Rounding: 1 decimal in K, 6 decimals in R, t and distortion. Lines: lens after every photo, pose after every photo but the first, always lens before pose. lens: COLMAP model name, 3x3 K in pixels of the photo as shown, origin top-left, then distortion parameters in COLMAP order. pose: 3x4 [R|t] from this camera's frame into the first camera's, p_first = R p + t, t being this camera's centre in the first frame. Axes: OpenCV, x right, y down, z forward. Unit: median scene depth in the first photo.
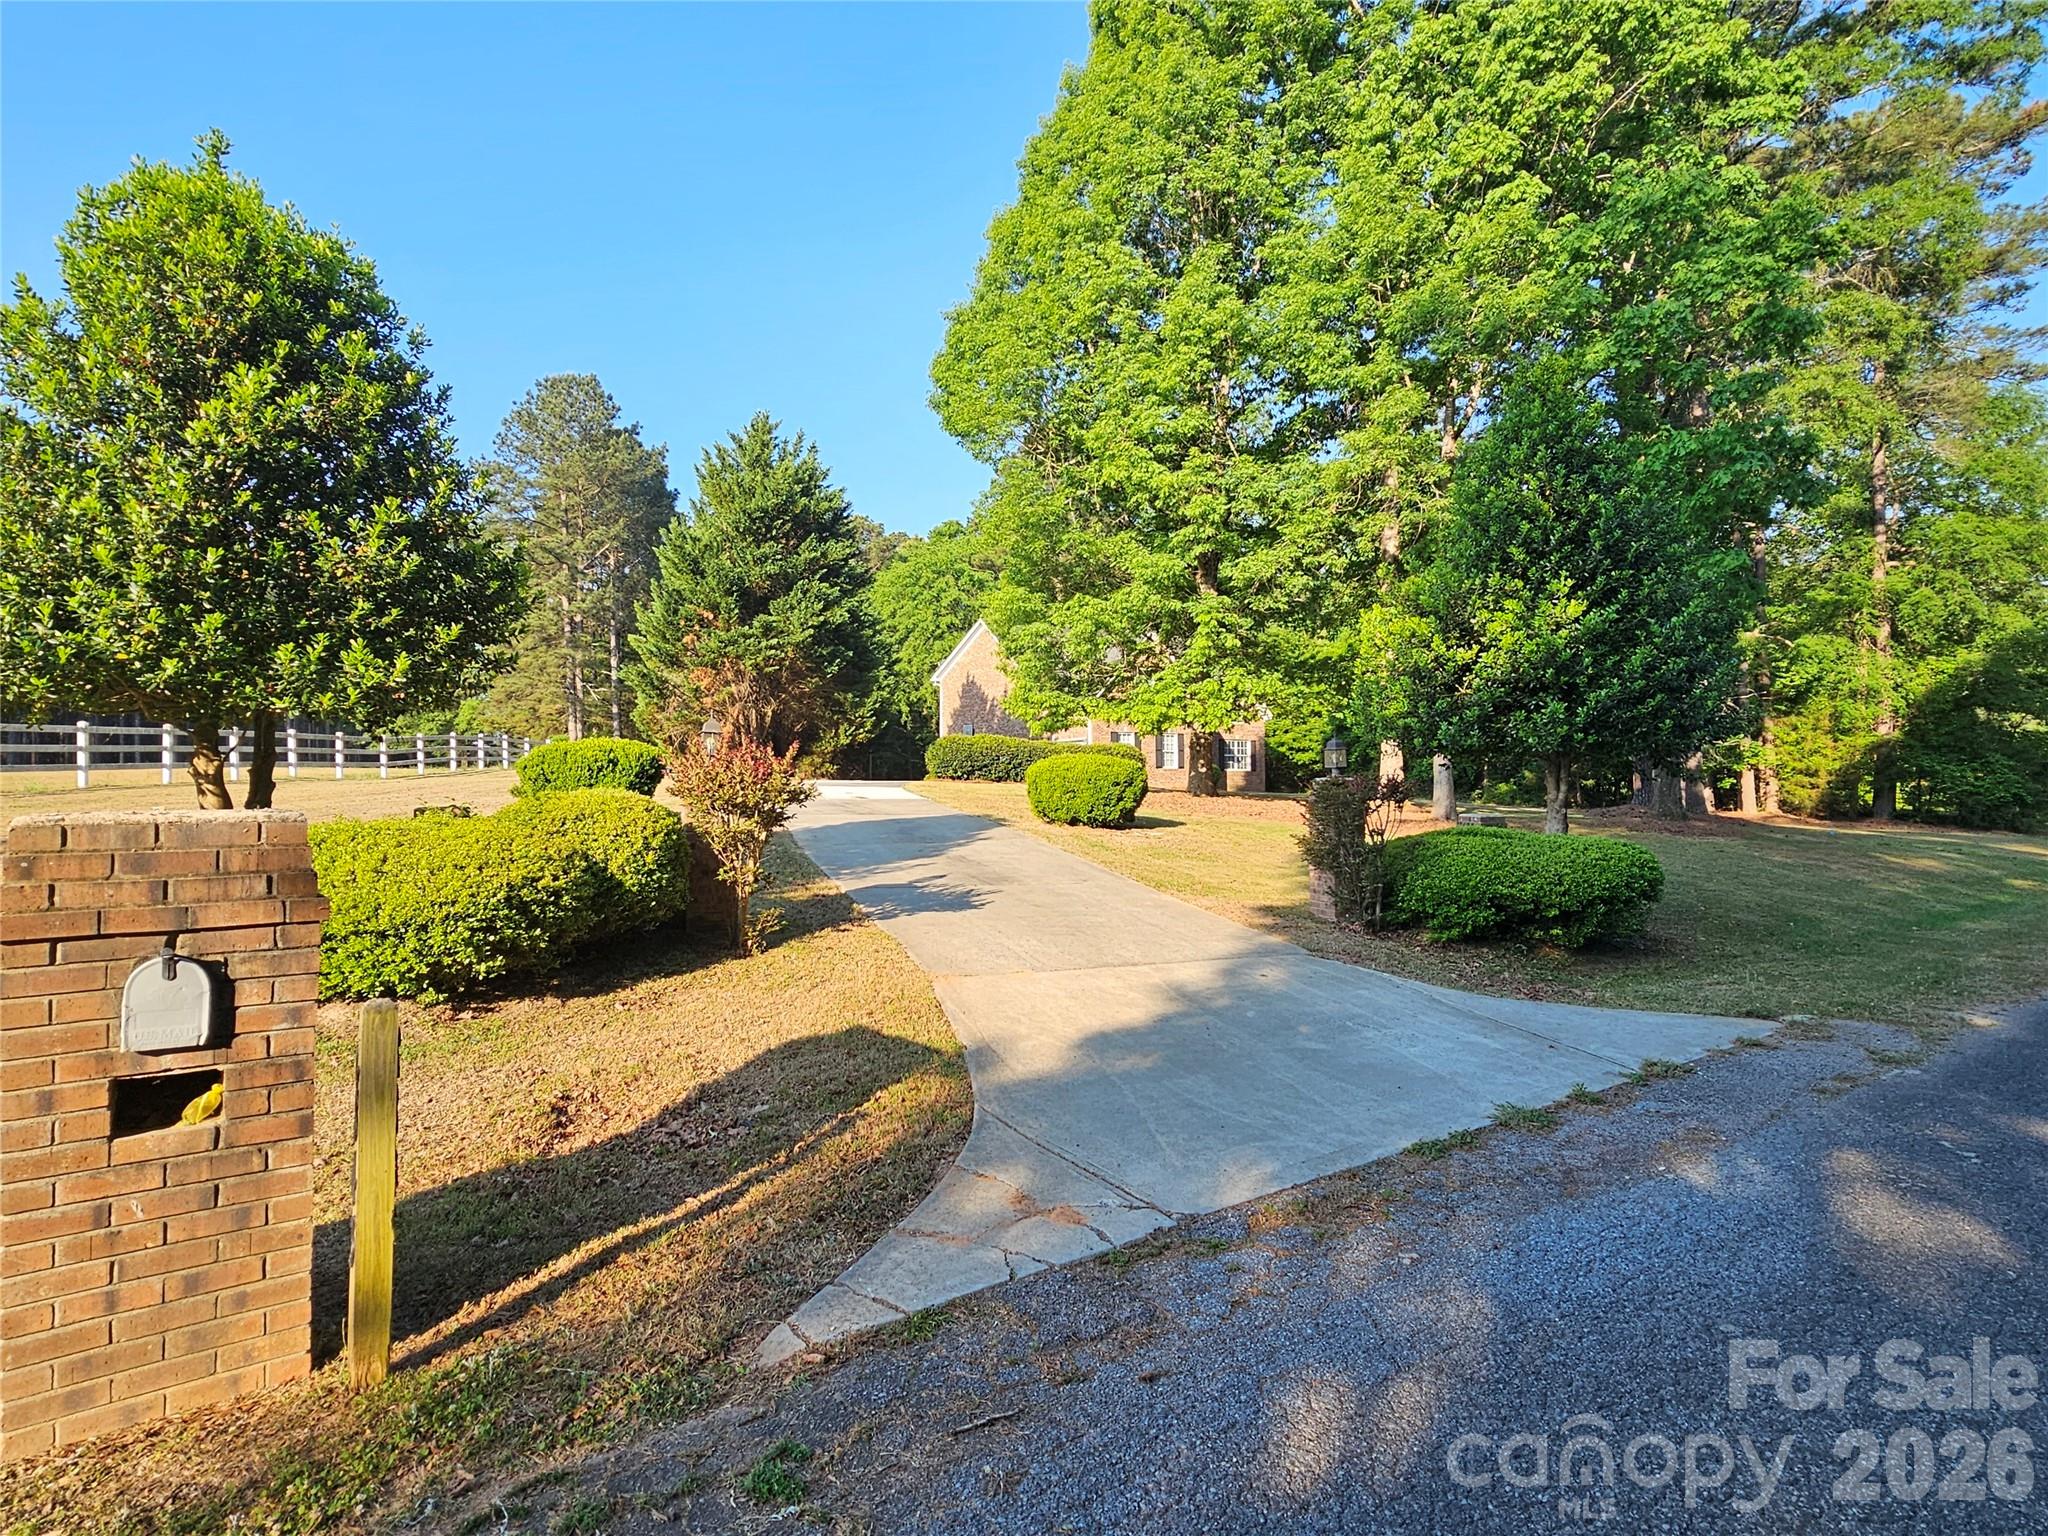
lens RADIAL K [[836.3, 0, 1019.4], [0, 836.3, 783.4], [0, 0, 1]] dist [-0.002606, 0.000242]
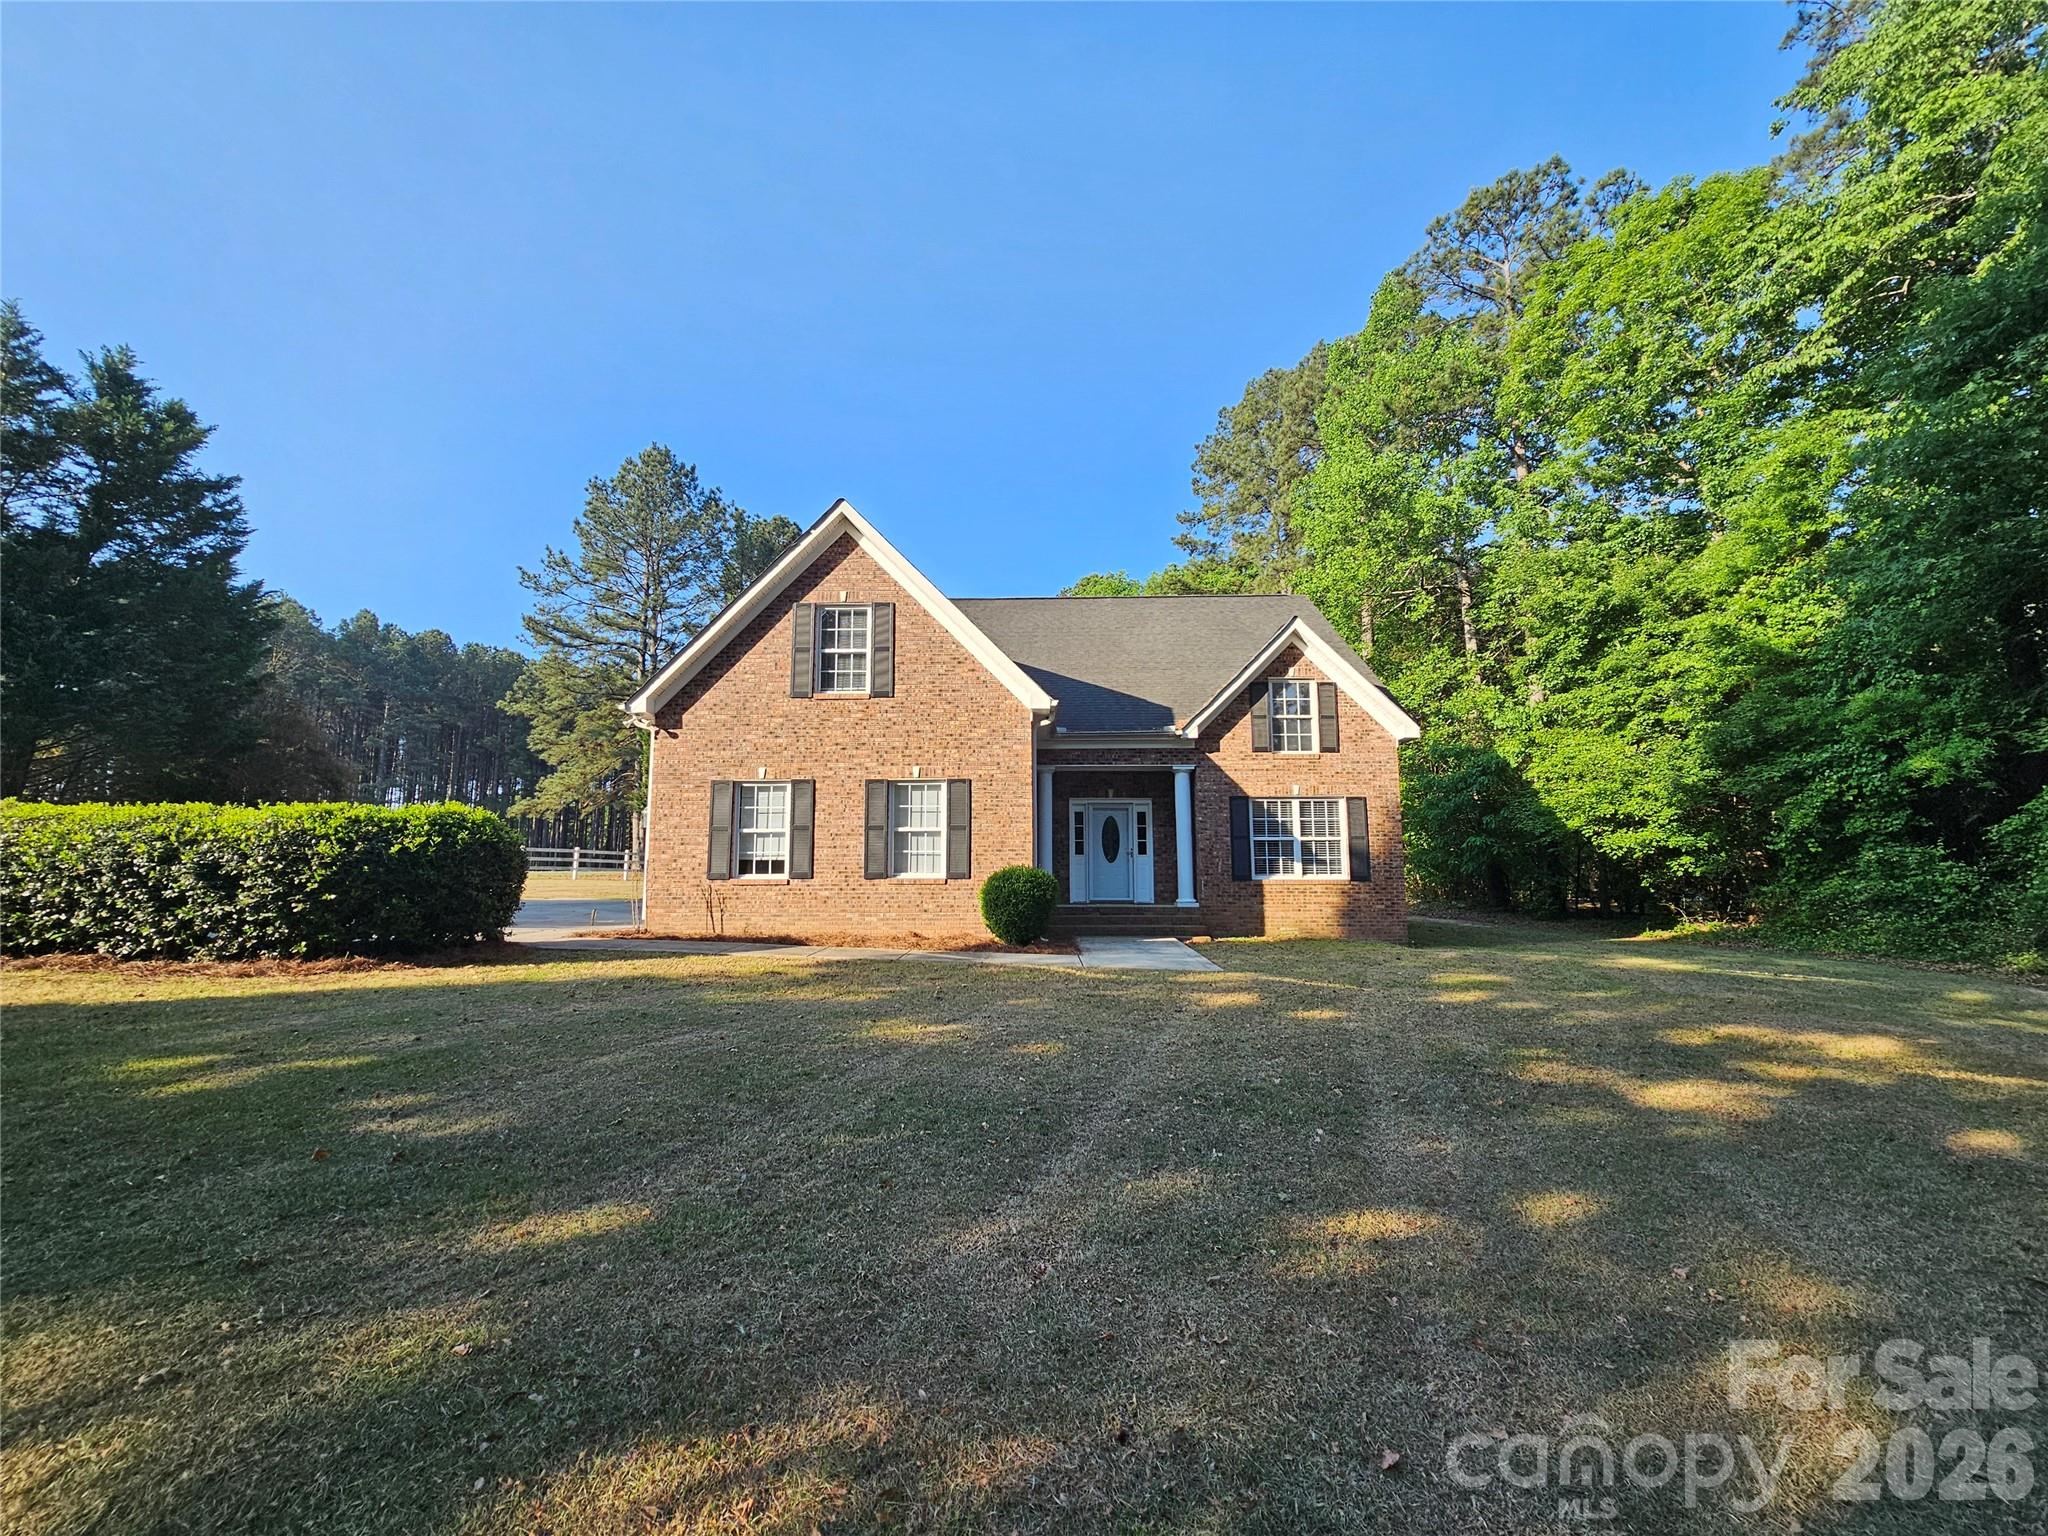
lens RADIAL K [[836.3, 0, 1019.4], [0, 836.3, 783.4], [0, 0, 1]] dist [-0.002606, 0.000242]
pose [[0.836700, -0.059272, -0.544444, 0.365158], [-0.005523, 0.993162, -0.116610, -0.011980], [0.547633, 0.100575, 0.830652, 0.596222]]
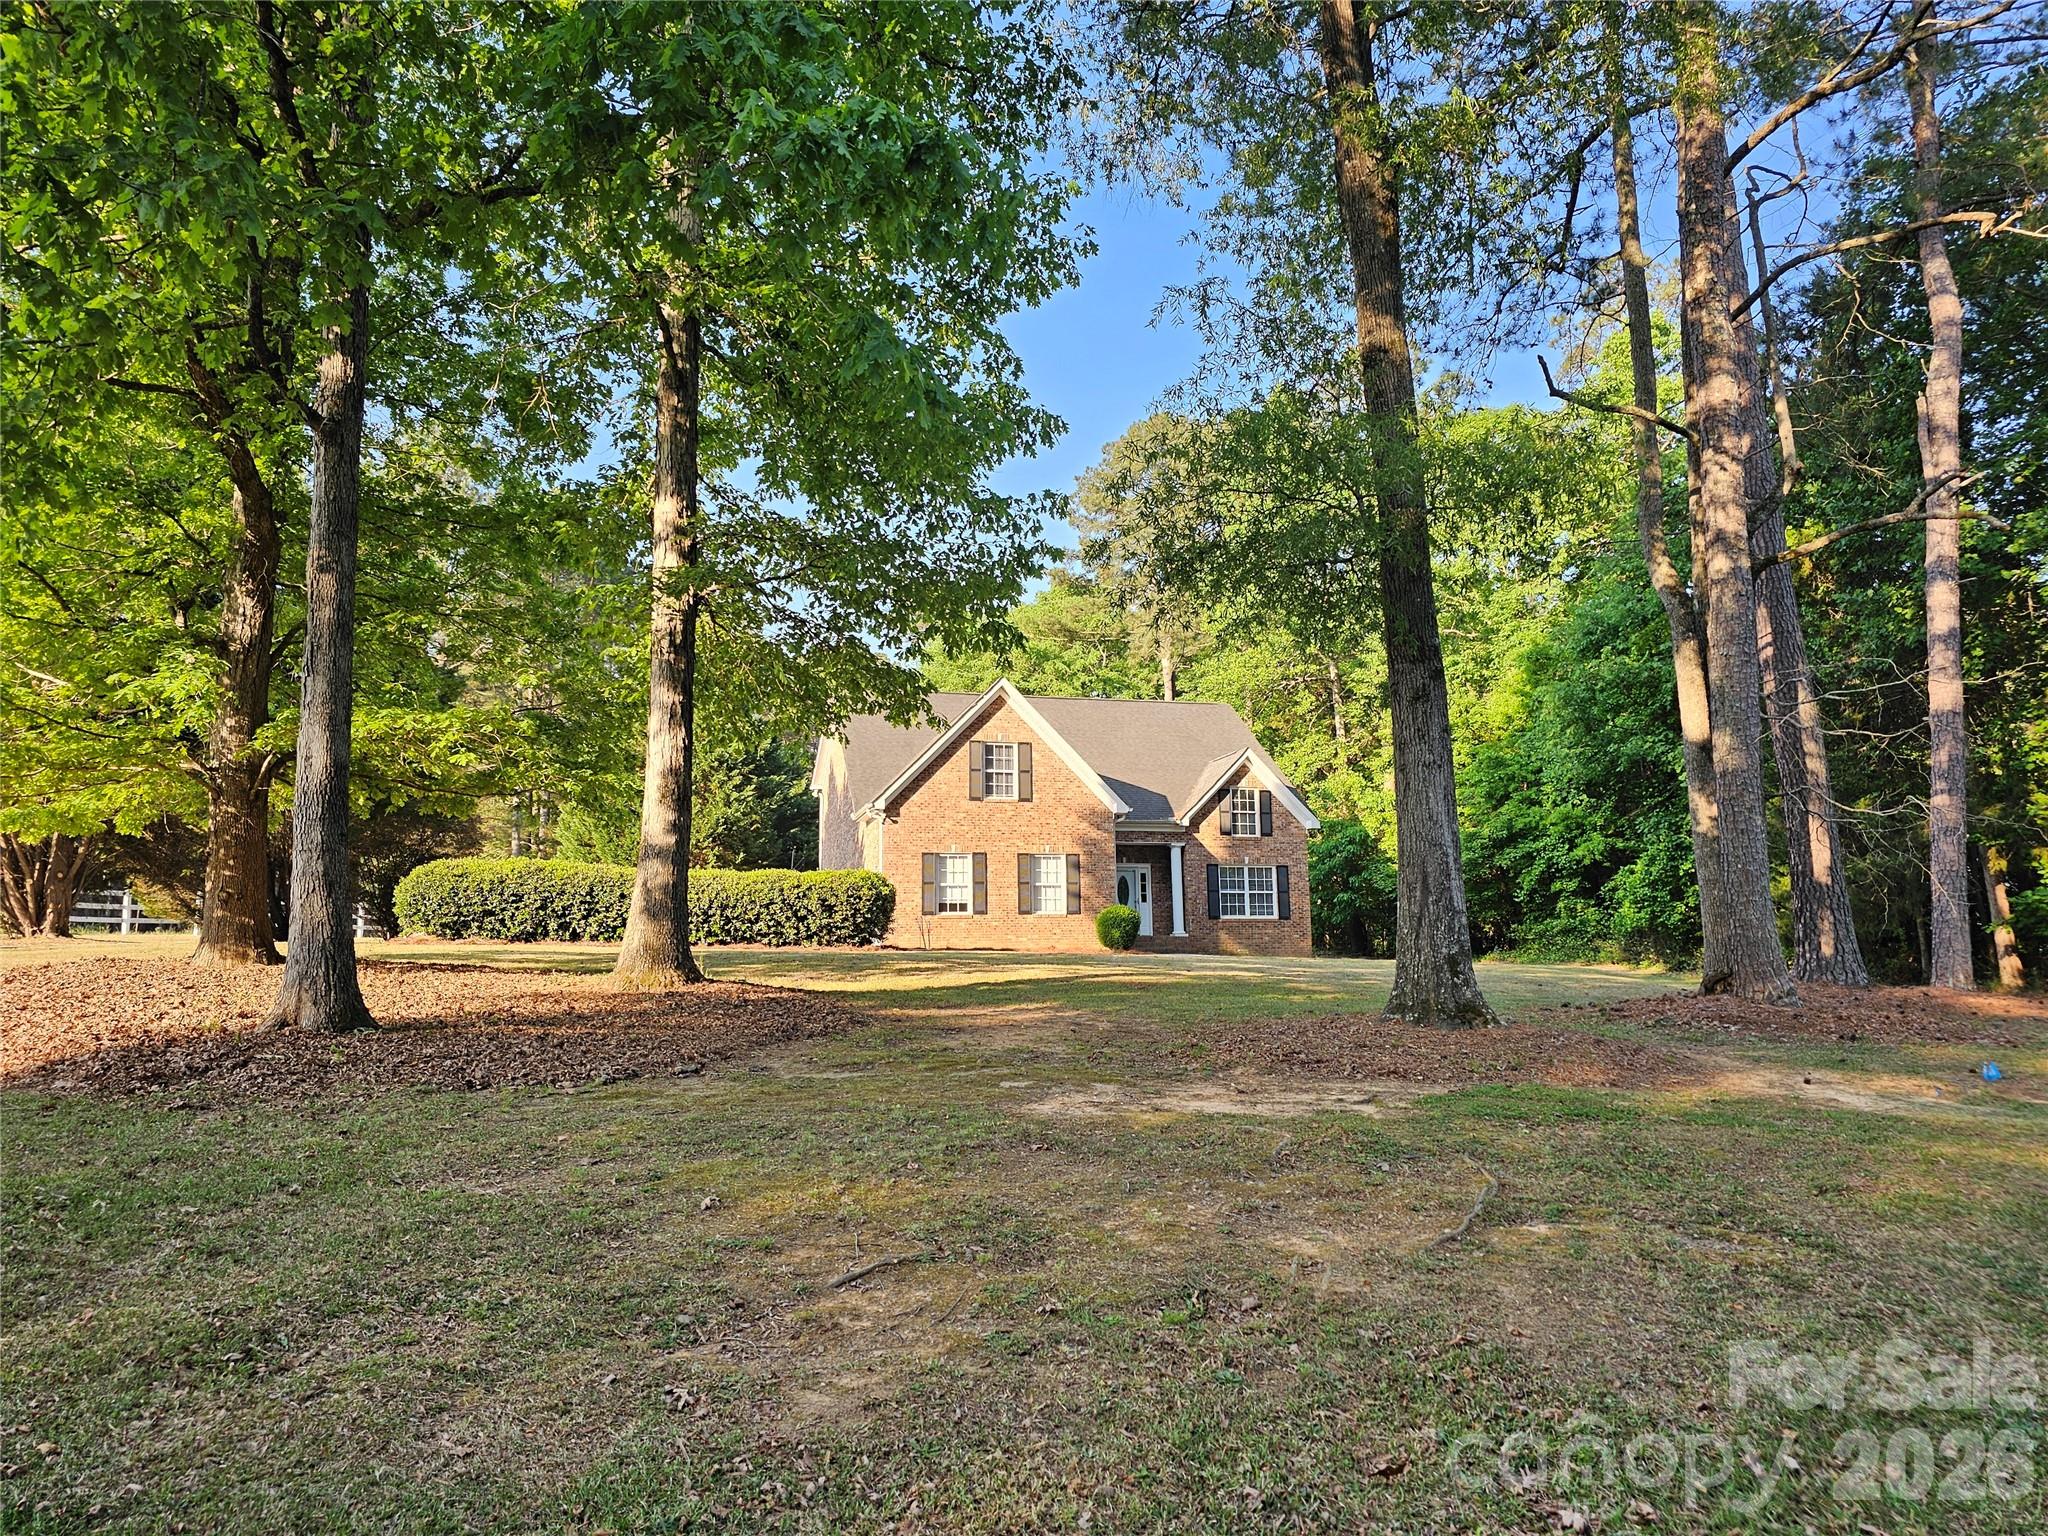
lens RADIAL K [[1349.0, 0, 1033.5], [0, 1349.0, 760.9], [0, 0, 1]] dist [0.079980, -0.000485]
pose [[0.959919, -0.049821, -0.275814, 0.384759], [0.007265, 0.988167, -0.153209, 0.021662], [0.280183, 0.145065, 0.948922, 0.023568]]
